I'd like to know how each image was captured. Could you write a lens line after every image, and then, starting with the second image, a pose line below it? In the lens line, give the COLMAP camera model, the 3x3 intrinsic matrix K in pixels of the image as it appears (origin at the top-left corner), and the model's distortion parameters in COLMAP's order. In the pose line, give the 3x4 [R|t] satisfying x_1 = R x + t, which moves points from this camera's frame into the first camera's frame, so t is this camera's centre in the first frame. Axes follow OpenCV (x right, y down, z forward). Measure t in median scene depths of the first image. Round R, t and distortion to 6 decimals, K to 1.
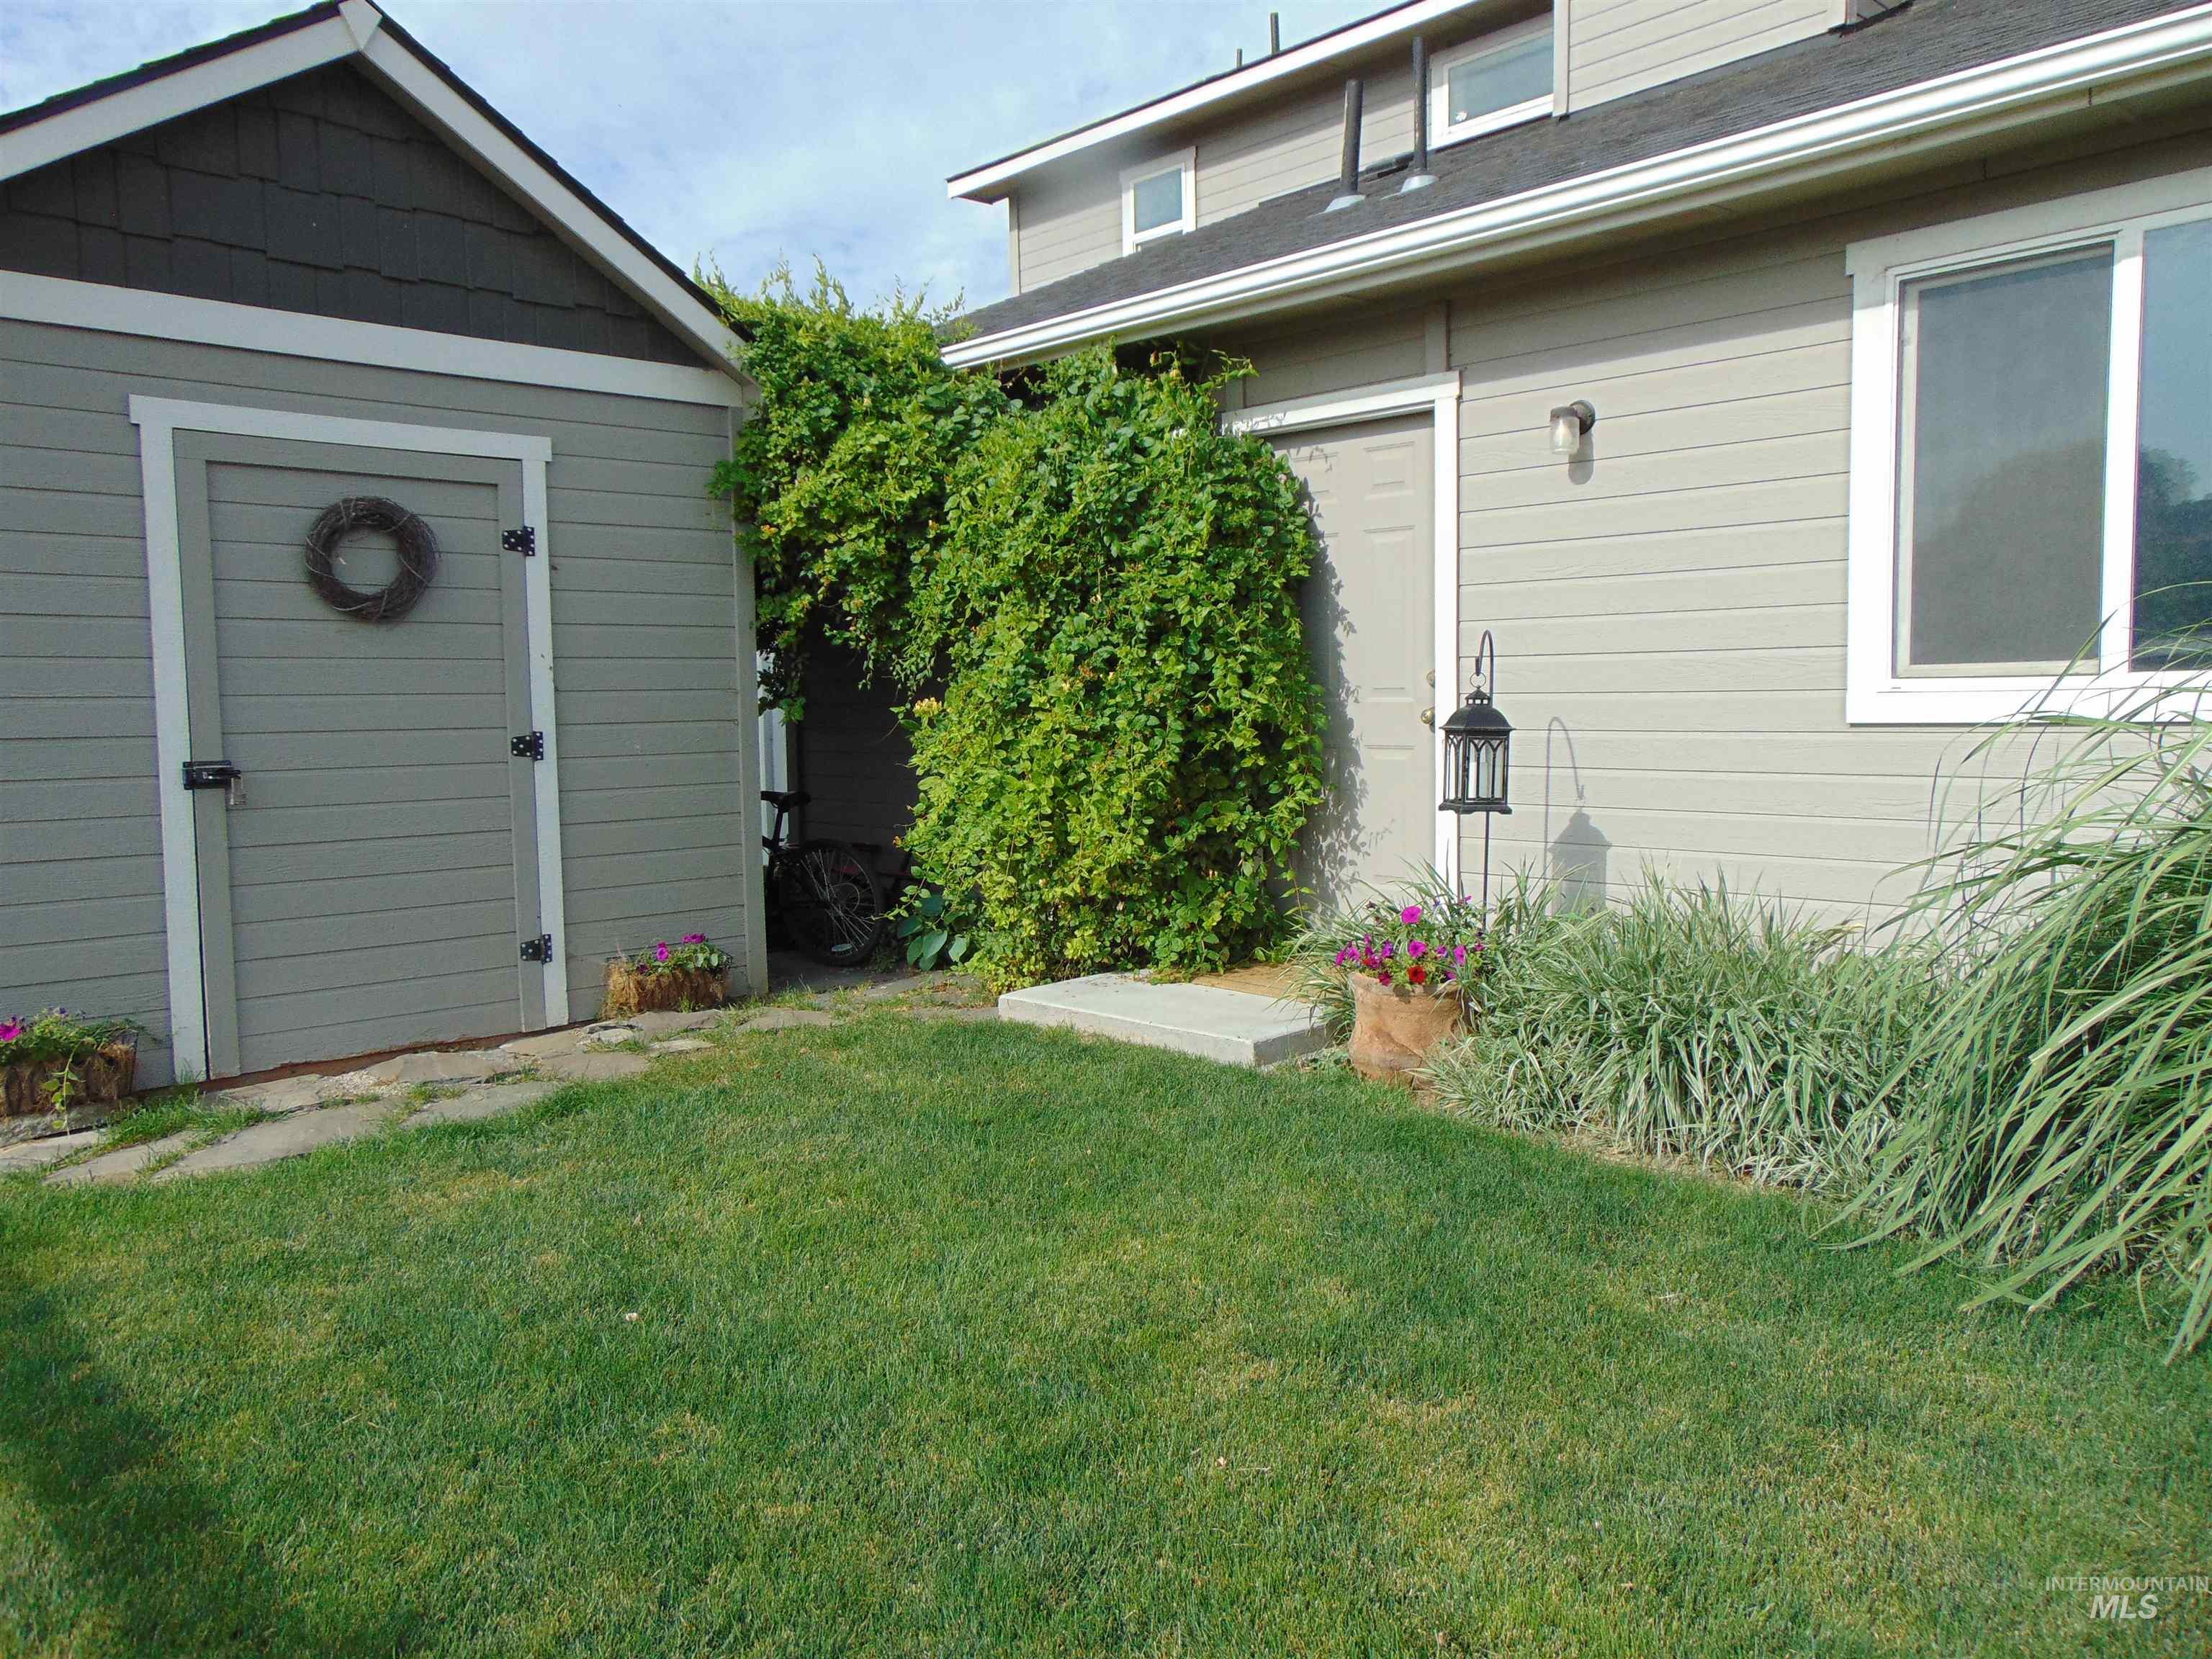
lens RADIAL K [[1651.4, 0, 1112.2], [0, 1651.4, 837.1], [0, 0, 1]] dist [-0.015912, 0.039050]
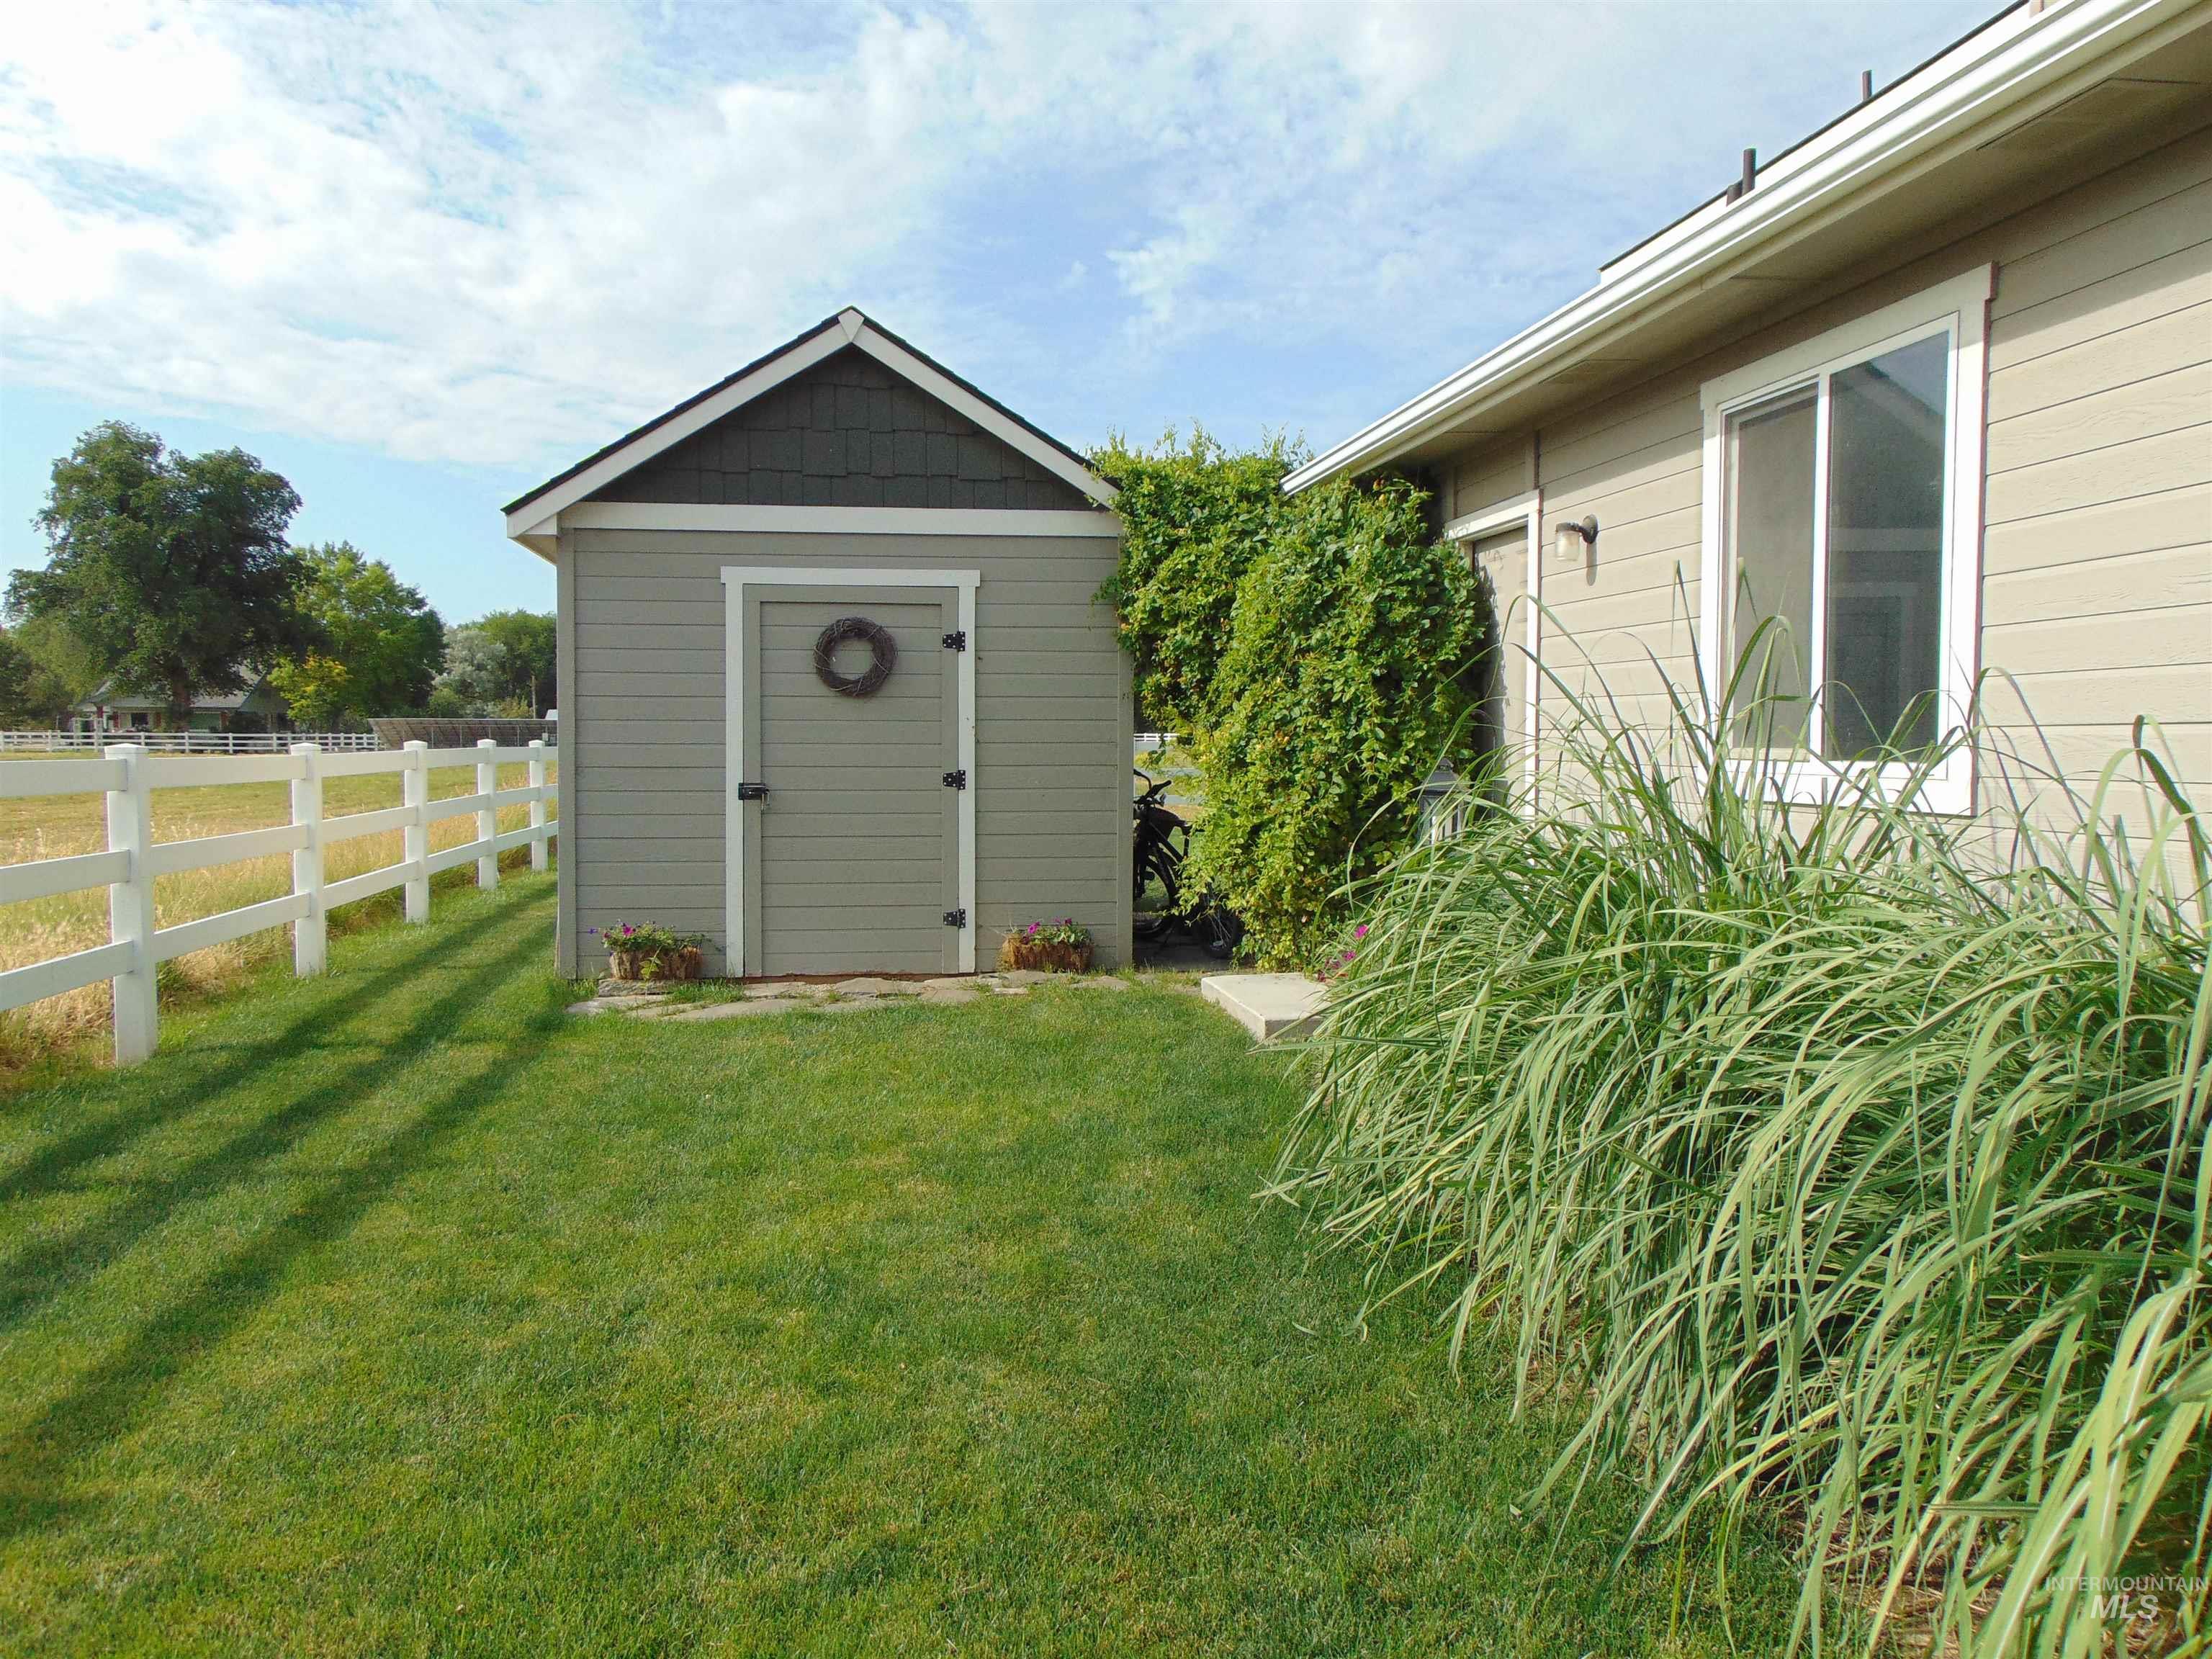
lens RADIAL K [[1651.4, 0, 1104.5], [0, 1651.4, 834.1], [0, 0, 1]] dist [-0.015912, 0.039050]
pose [[0.824447, 0.049024, -0.563812, 0.611659], [-0.061381, 0.998110, -0.002970, -0.010898], [0.562601, 0.037056, 0.825898, -0.146588]]
